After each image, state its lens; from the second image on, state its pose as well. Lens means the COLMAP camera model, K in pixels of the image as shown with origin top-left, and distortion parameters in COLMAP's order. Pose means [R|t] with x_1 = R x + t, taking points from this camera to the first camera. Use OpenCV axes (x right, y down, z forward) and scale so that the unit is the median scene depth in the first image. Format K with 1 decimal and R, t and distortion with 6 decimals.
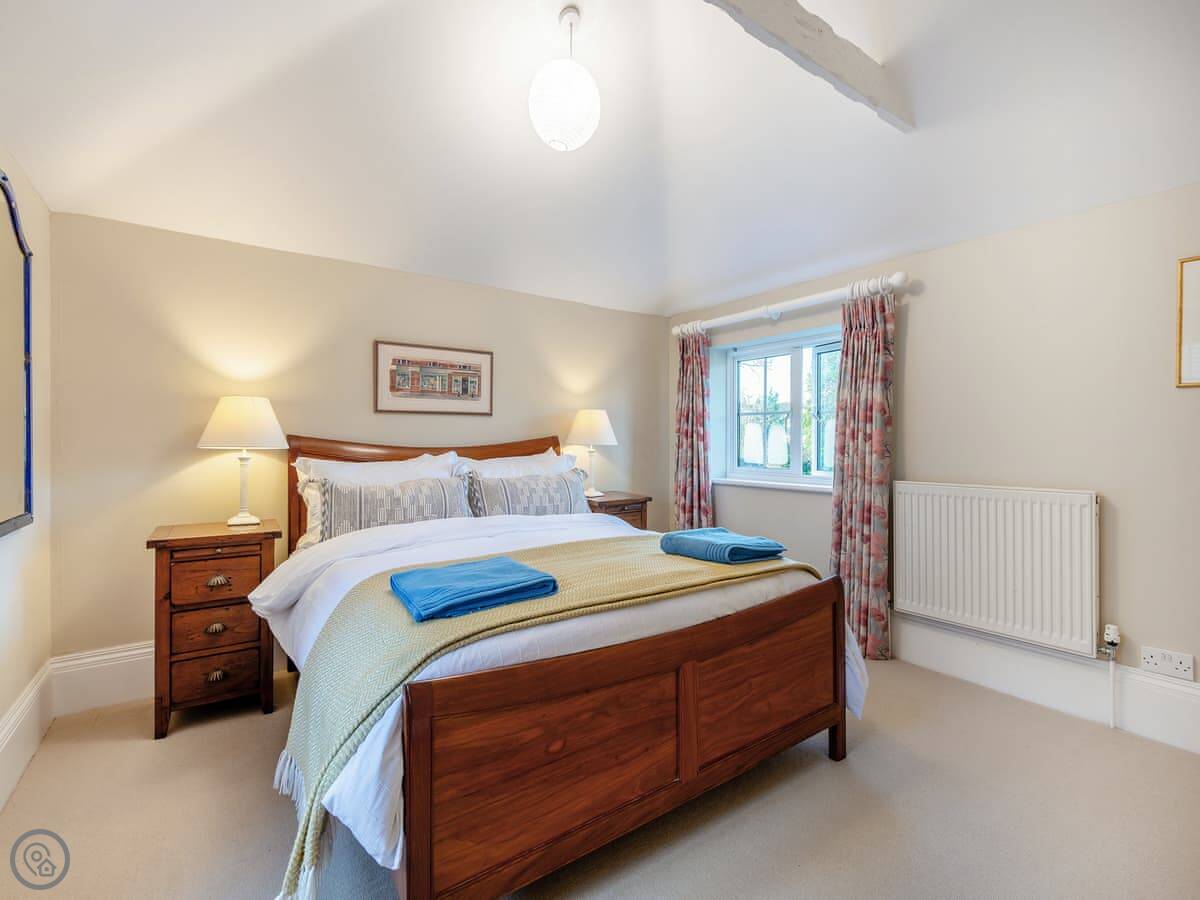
lens RADIAL K [[537.6, 0, 600.7], [0, 537.6, 442.9], [0, 0, 1]] dist [0.030511, -0.017157]
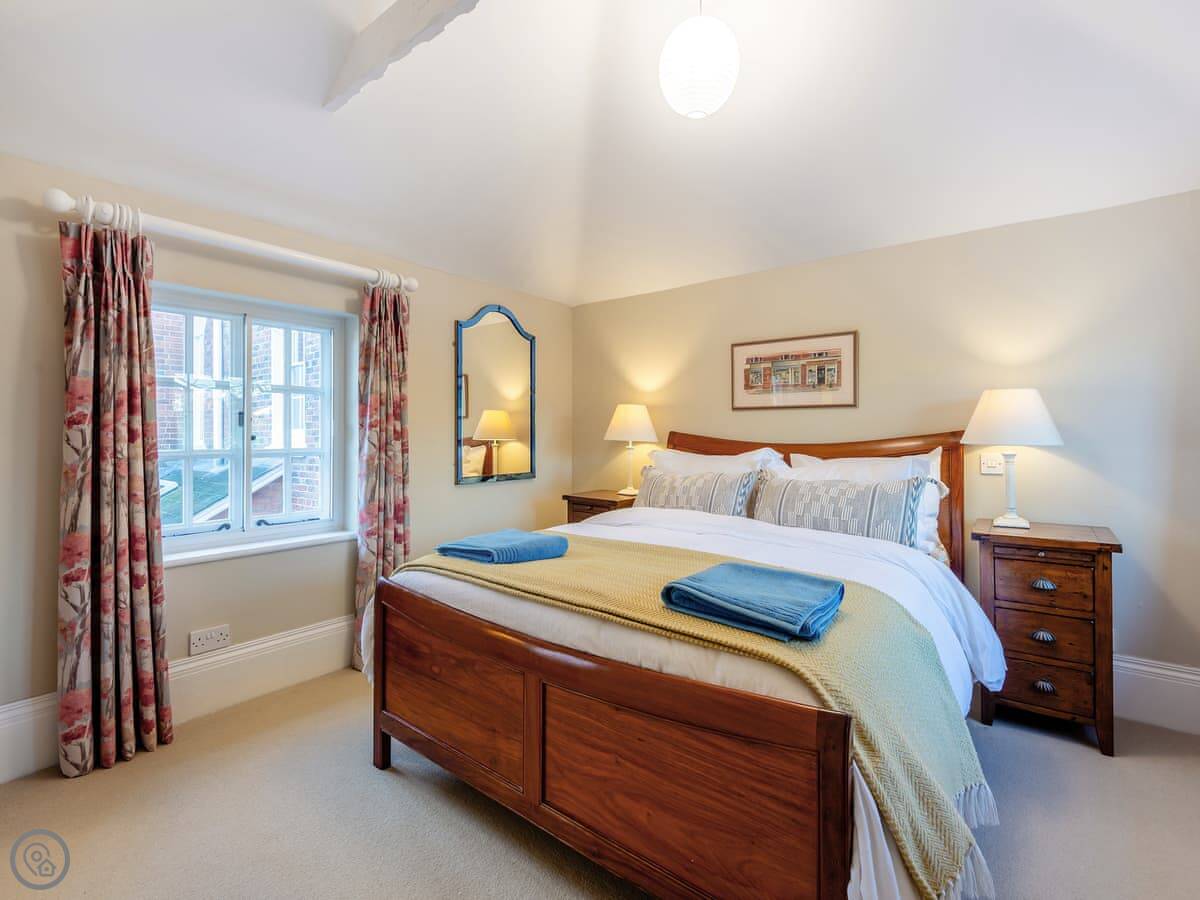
lens RADIAL K [[548.3, 0, 600.1], [0, 548.3, 430.6], [0, 0, 1]] dist [0.032303, -0.018716]
pose [[0.291910, -0.004691, -0.956434, 0.551696], [-0.007674, 0.999944, -0.007247, -0.005218], [0.956415, 0.009455, 0.291858, 0.411935]]
